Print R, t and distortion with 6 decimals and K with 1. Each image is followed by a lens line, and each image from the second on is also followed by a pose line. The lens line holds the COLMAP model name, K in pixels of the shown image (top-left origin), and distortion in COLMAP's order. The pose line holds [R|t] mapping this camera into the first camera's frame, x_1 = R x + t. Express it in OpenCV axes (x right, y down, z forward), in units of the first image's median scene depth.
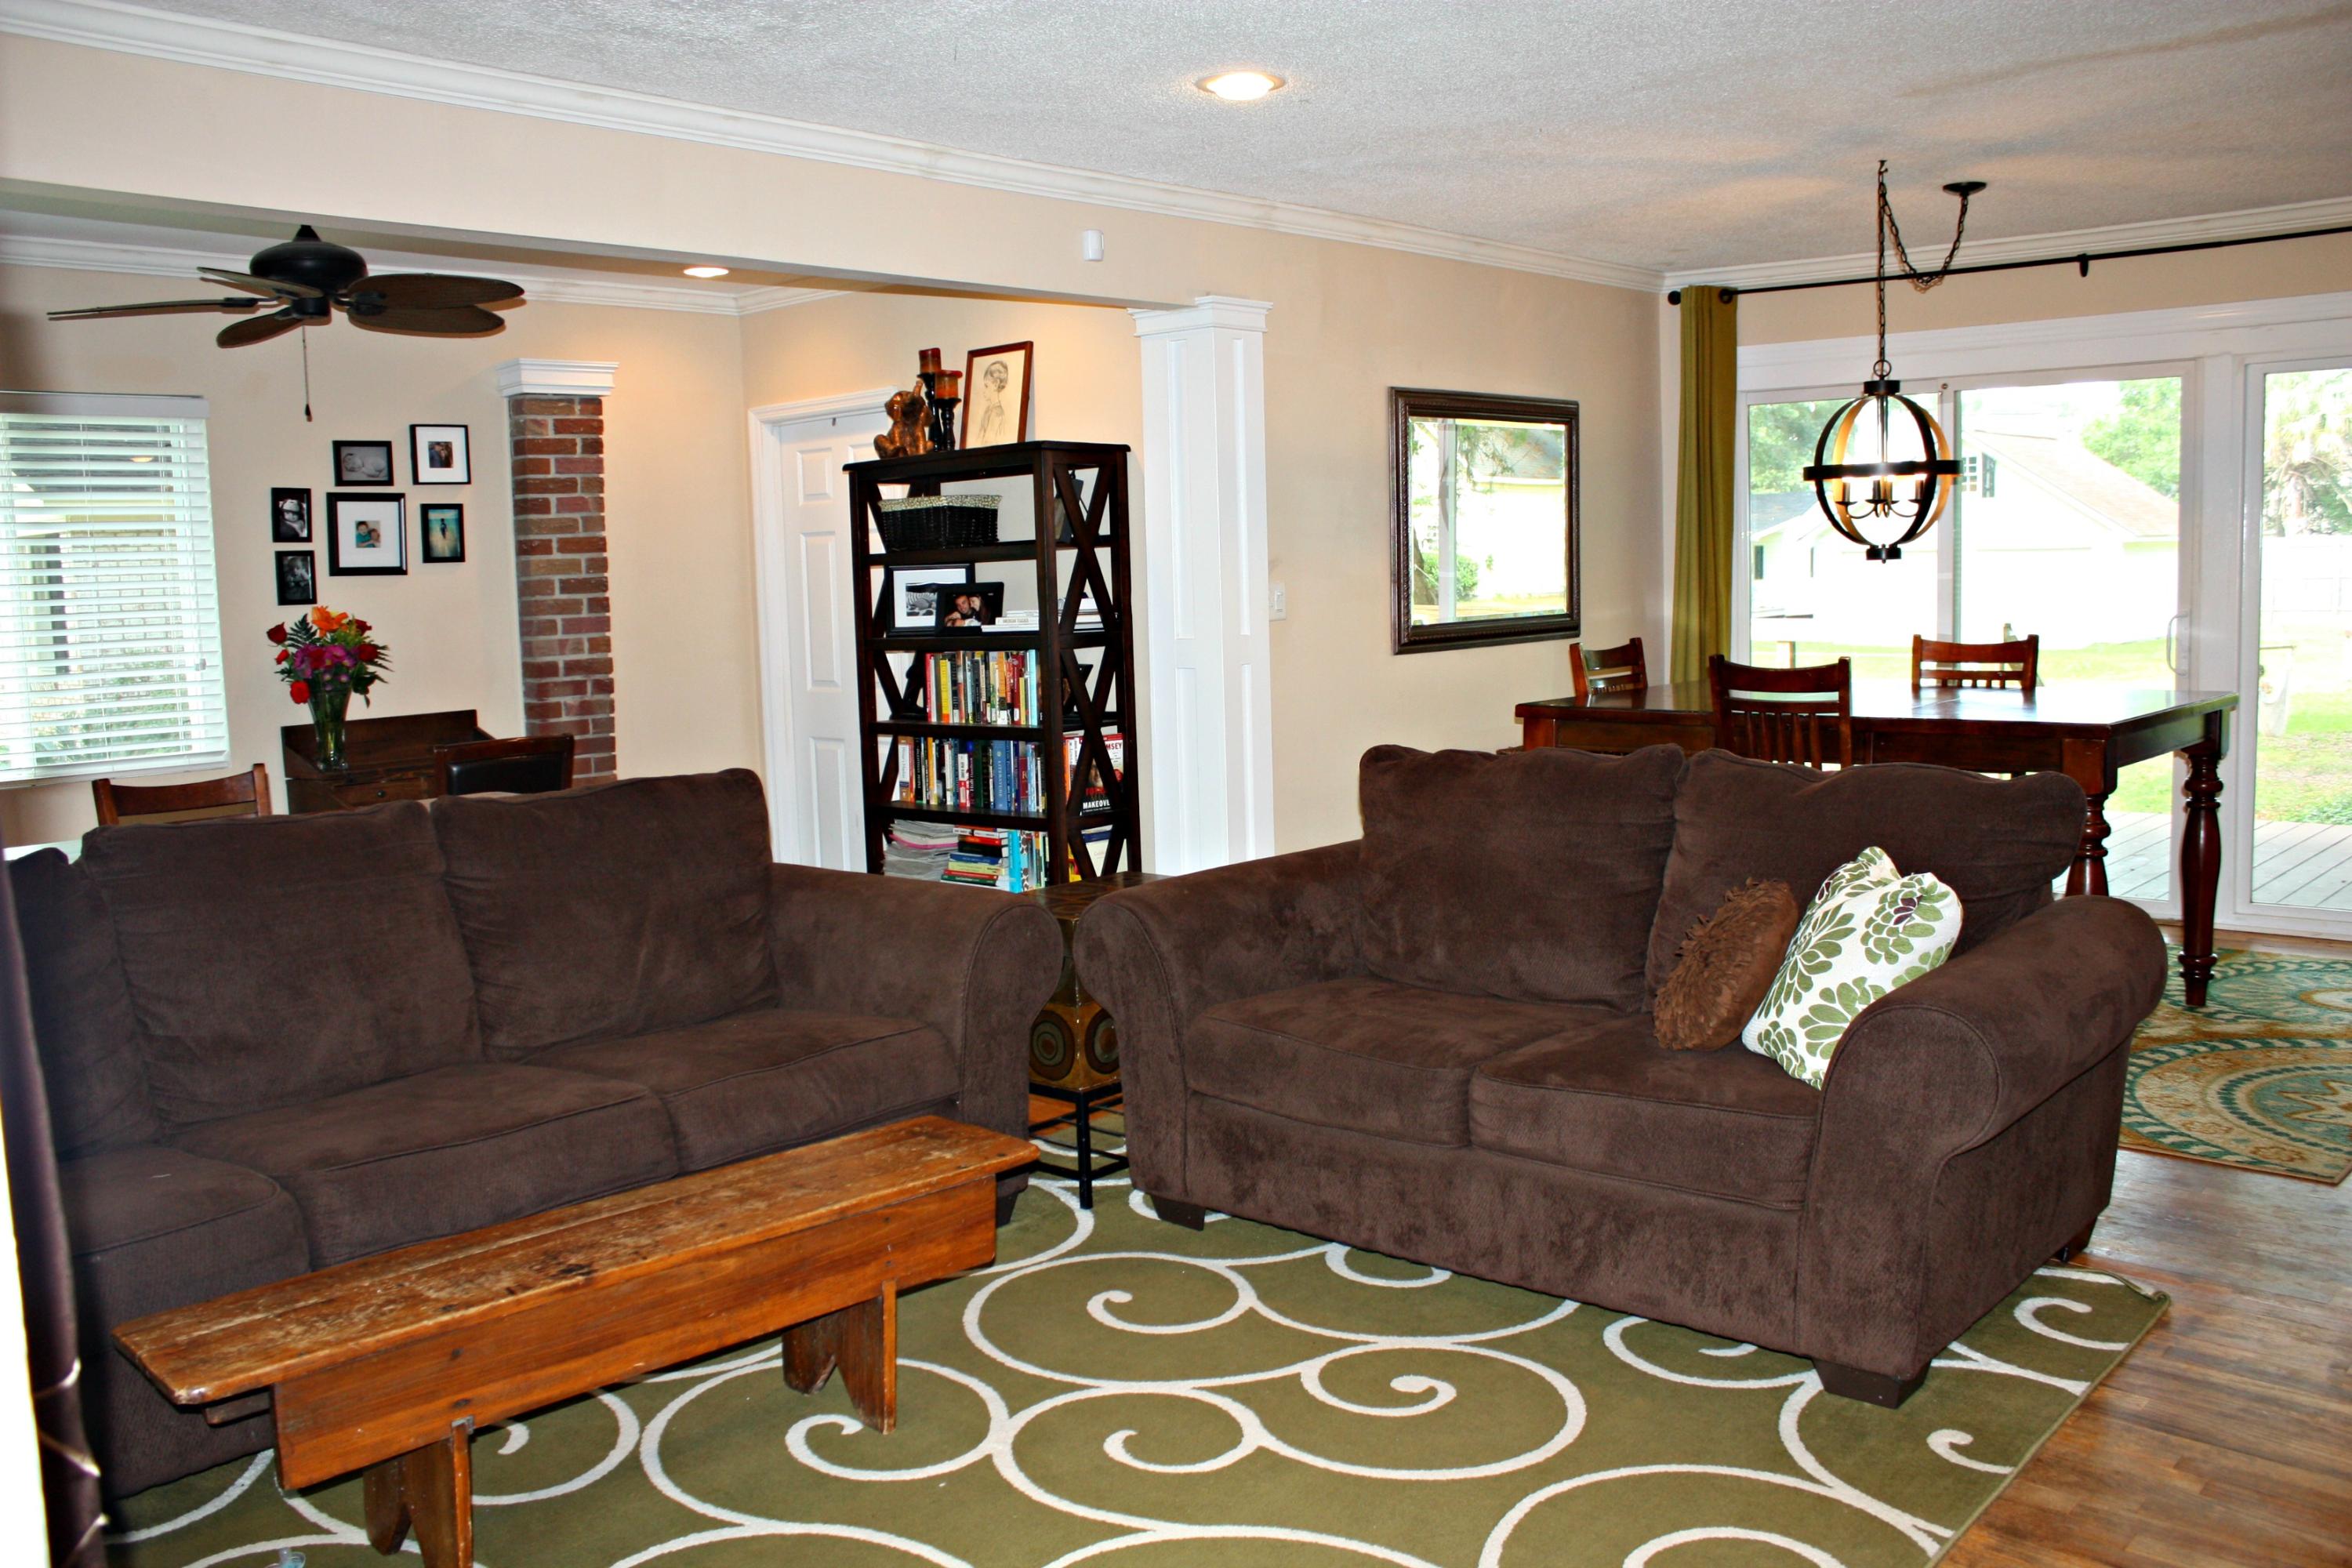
lens RADIAL K [[1984.9, 0, 1178.4], [0, 1984.9, 769.9], [0, 0, 1]] dist [-0.163231, 0.148012]
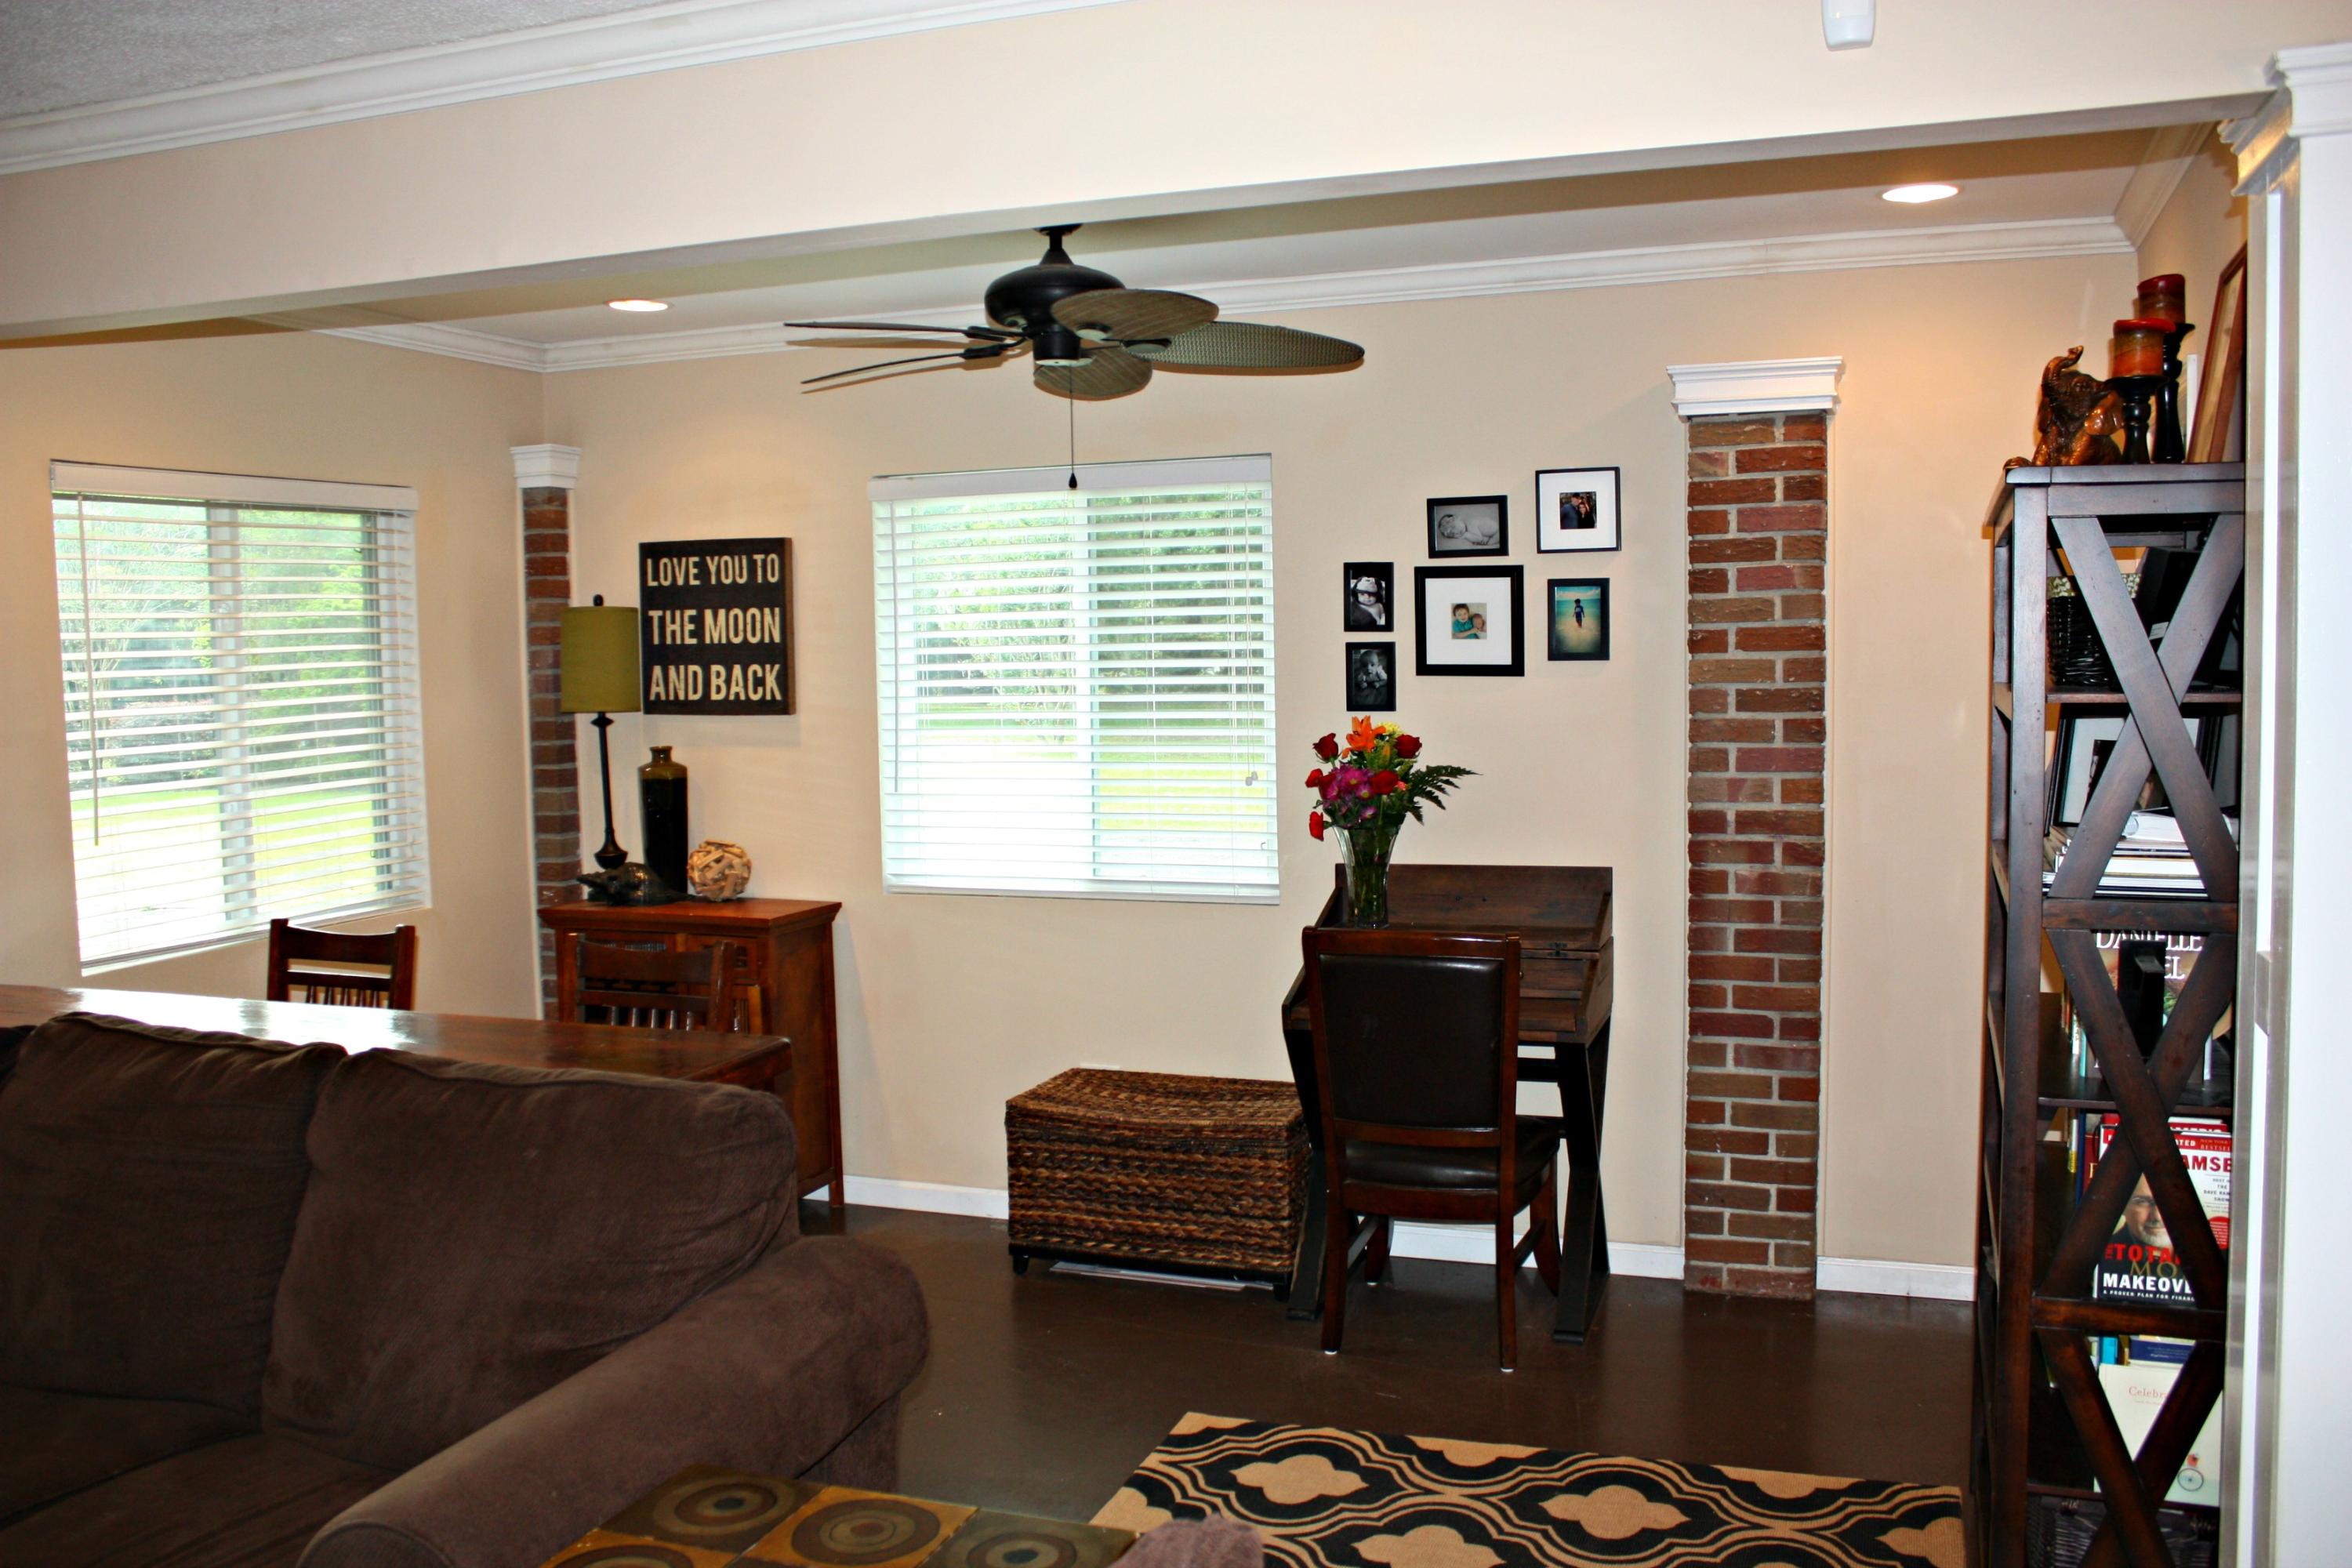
lens RADIAL K [[1984.9, 0, 1171.5], [0, 1984.9, 782.0], [0, 0, 1]] dist [-0.163231, 0.148012]
pose [[0.378690, 0.089657, -0.921171, 0.236252], [-0.085318, 0.994441, 0.061714, -0.092721], [0.921583, 0.055222, 0.384234, 0.574724]]
